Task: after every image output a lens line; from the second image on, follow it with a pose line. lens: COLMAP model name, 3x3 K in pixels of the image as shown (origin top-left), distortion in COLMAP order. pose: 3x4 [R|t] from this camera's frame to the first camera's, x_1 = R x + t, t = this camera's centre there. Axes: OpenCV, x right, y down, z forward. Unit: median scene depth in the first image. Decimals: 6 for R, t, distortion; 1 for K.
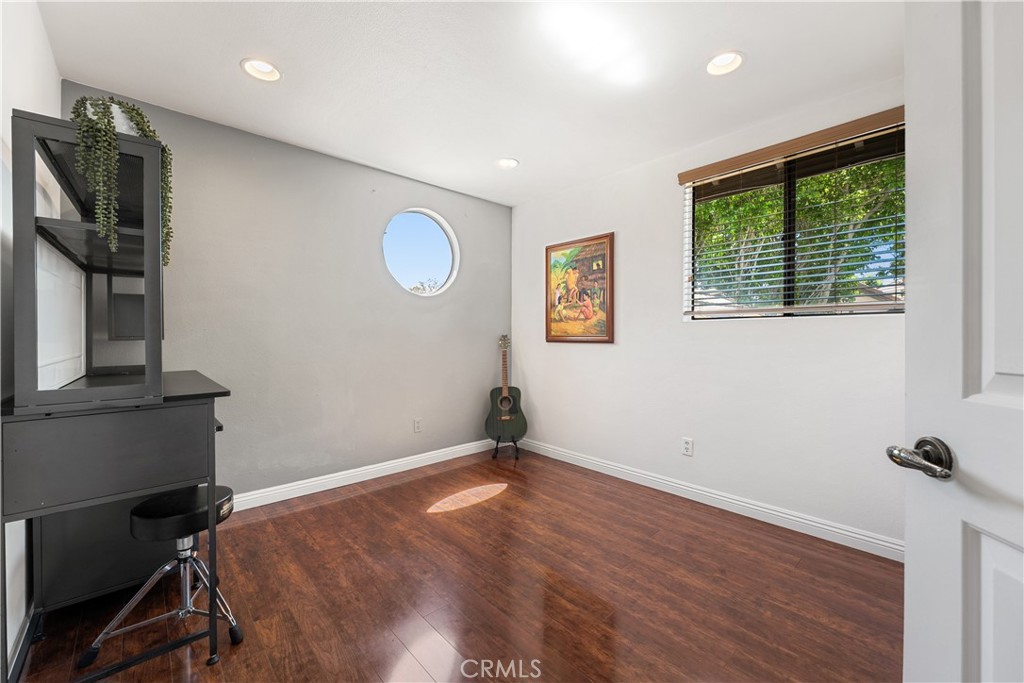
lens RADIAL K [[406.2, 0, 511.5], [0, 406.2, 338.9], [0, 0, 1]] dist [-0.003831, -0.000198]
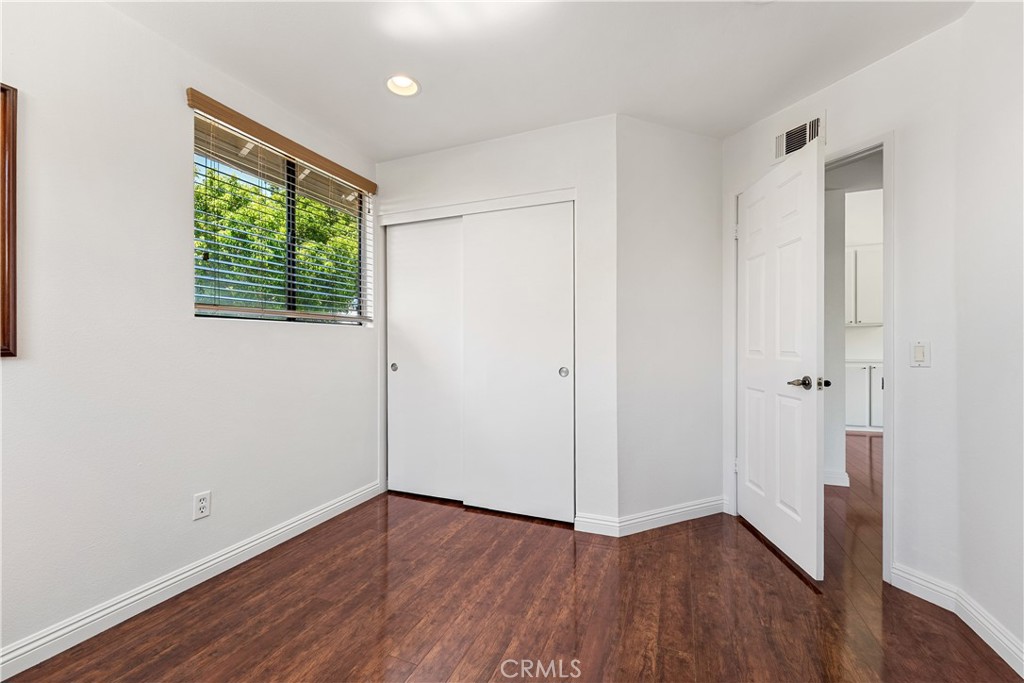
lens RADIAL K [[406.2, 0, 516.1], [0, 406.2, 343.9], [0, 0, 1]] dist [-0.003831, -0.000198]
pose [[-0.428217, -0.006812, 0.903650, -0.486657], [0.000823, 0.999968, 0.007928, -0.008013], [-0.903675, 0.004139, -0.428198, 1.009824]]
